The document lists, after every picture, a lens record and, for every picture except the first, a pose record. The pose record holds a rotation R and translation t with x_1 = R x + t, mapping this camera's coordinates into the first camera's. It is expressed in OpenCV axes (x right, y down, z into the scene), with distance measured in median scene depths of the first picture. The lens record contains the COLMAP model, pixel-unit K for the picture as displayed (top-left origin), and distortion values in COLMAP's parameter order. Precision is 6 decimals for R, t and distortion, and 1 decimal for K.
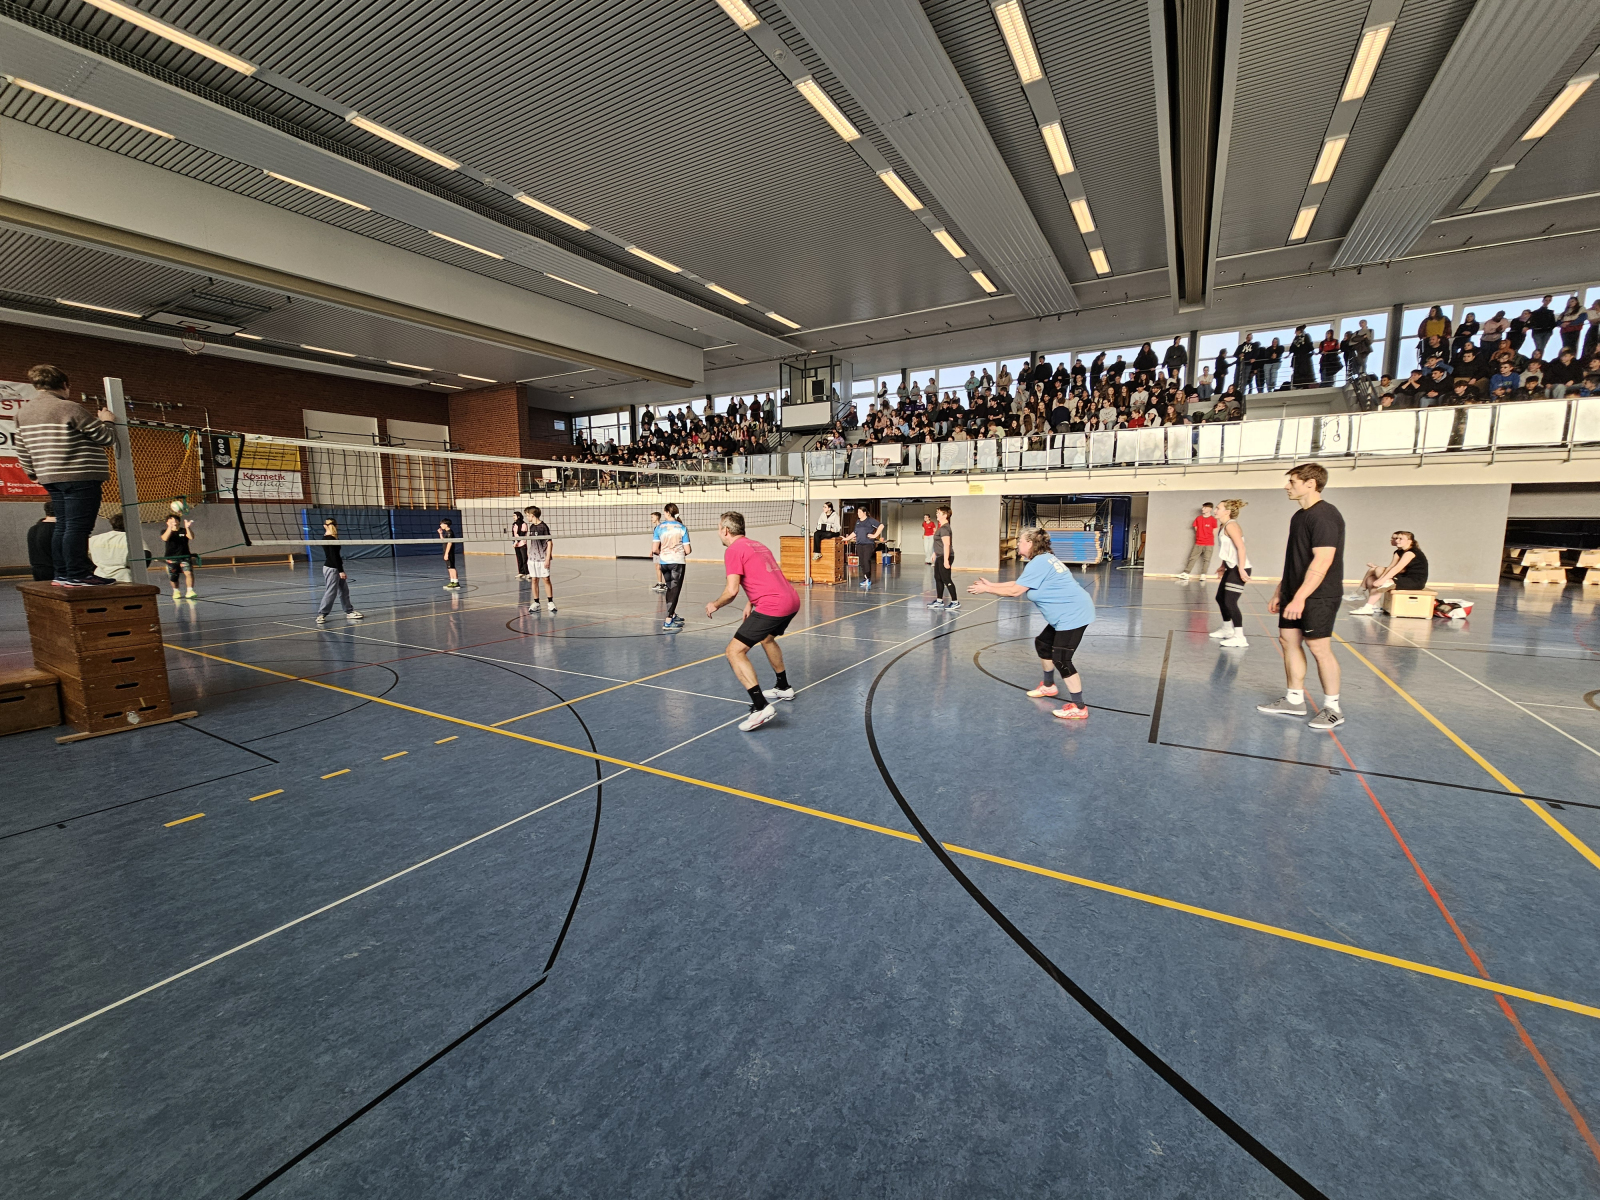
lens RADIAL K [[645.8, 0, 784.5], [0, 645.8, 598.5], [0, 0, 1]] dist [-0.017735, 0.000120]
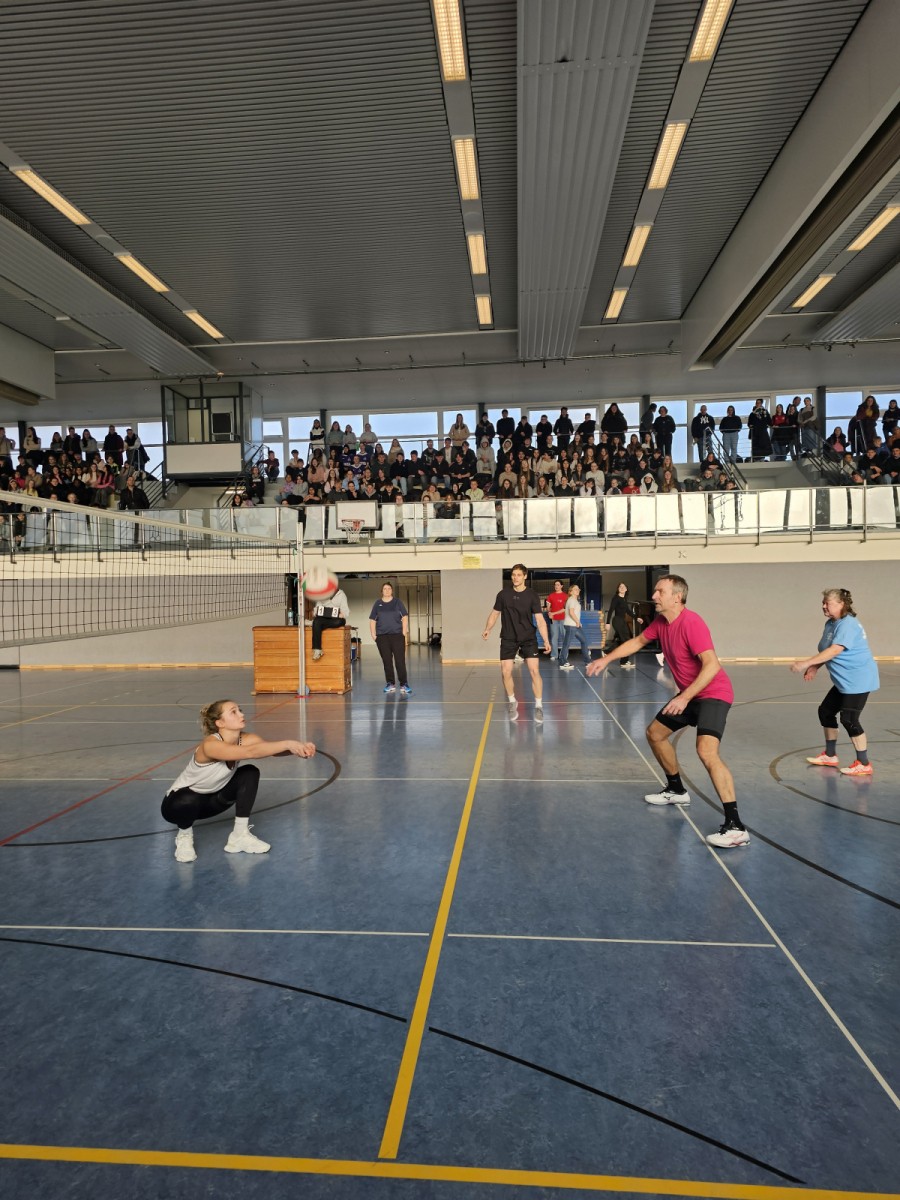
lens RADIAL K [[797.9, 0, 446.5], [0, 797.9, 611.1], [0, 0, 1]] dist [0.045182, -0.010081]
pose [[0.903625, -0.017832, 0.427952, -0.152380], [0.063218, 0.993743, -0.092077, -0.018881], [-0.423633, 0.110257, 0.899099, 0.126066]]
